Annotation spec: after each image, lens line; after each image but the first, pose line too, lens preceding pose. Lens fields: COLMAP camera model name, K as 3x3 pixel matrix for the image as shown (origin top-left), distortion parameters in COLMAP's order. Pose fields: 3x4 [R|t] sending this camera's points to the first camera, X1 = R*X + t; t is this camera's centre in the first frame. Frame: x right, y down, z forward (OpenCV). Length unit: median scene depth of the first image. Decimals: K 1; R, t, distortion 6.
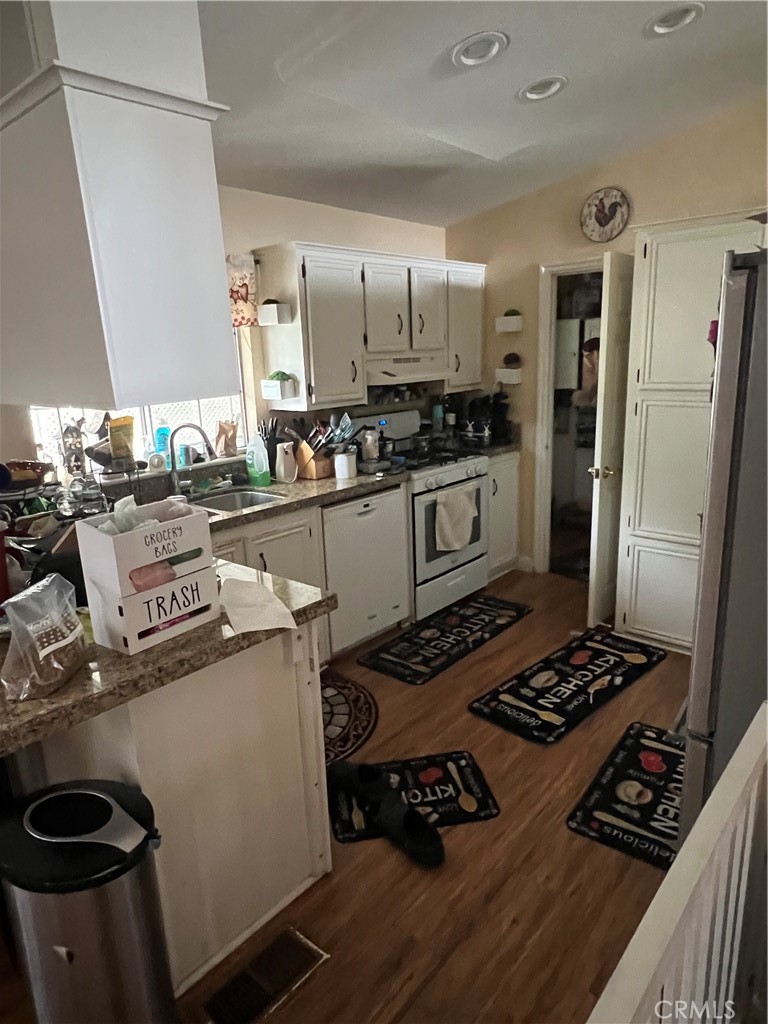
lens RADIAL K [[642.7, 0, 385.3], [0, 642.7, 509.6], [0, 0, 1]] dist [-0.000800, 0.000560]
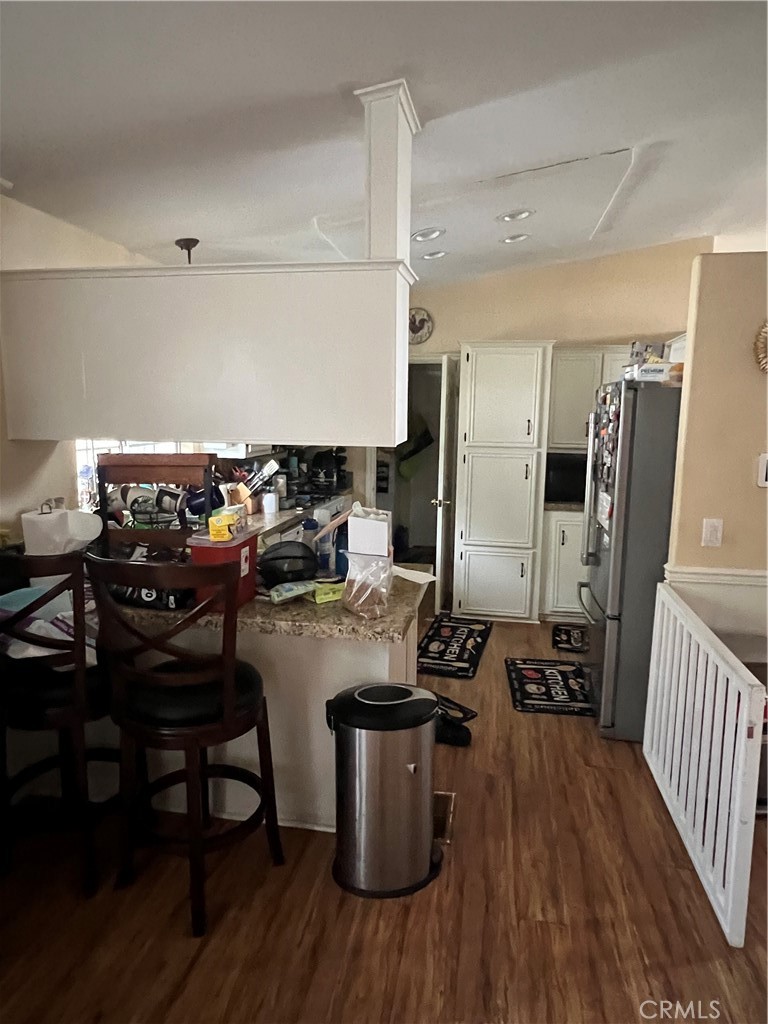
lens RADIAL K [[642.7, 0, 382.4], [0, 642.7, 511.6], [0, 0, 1]] dist [-0.000800, 0.000560]
pose [[0.859820, -0.032301, 0.509574, -0.551444], [0.078013, 0.994590, -0.068587, 0.054533], [-0.504602, 0.098726, 0.857689, -0.179139]]
